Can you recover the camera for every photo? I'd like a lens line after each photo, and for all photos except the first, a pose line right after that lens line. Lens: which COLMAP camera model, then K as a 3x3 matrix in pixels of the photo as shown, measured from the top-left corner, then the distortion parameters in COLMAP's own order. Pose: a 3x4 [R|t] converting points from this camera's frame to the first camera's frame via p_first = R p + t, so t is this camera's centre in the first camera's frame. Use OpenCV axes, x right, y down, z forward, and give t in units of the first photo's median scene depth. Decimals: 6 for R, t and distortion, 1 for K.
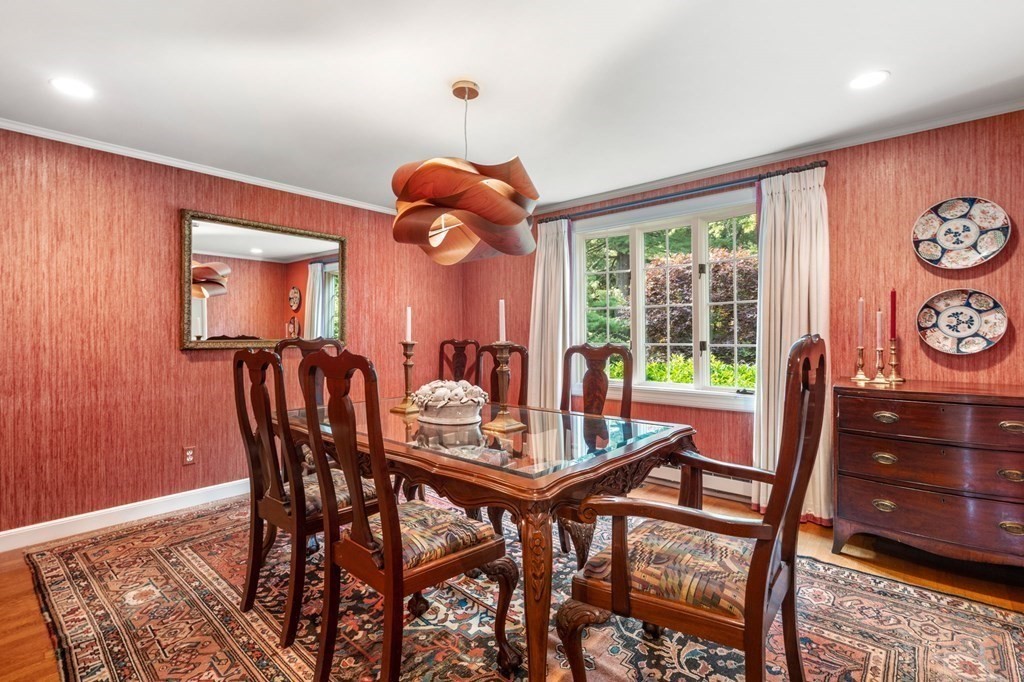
lens RADIAL K [[466.6, 0, 514.8], [0, 466.6, 337.4], [0, 0, 1]] dist [-0.004730, 0.004195]
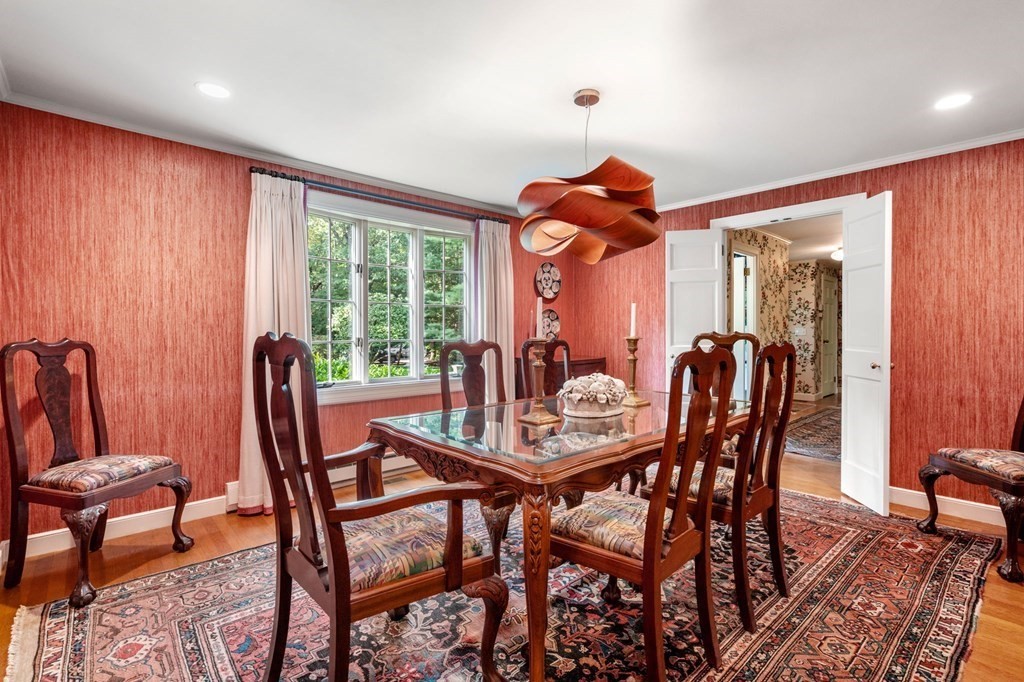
lens RADIAL K [[466.6, 0, 515.1], [0, 466.6, 340.3], [0, 0, 1]] dist [-0.004730, 0.004195]
pose [[0.121905, -0.015490, 0.992421, -1.025338], [0.005187, 0.999874, 0.014970, -0.000821], [-0.992528, 0.003323, 0.121970, 0.905725]]
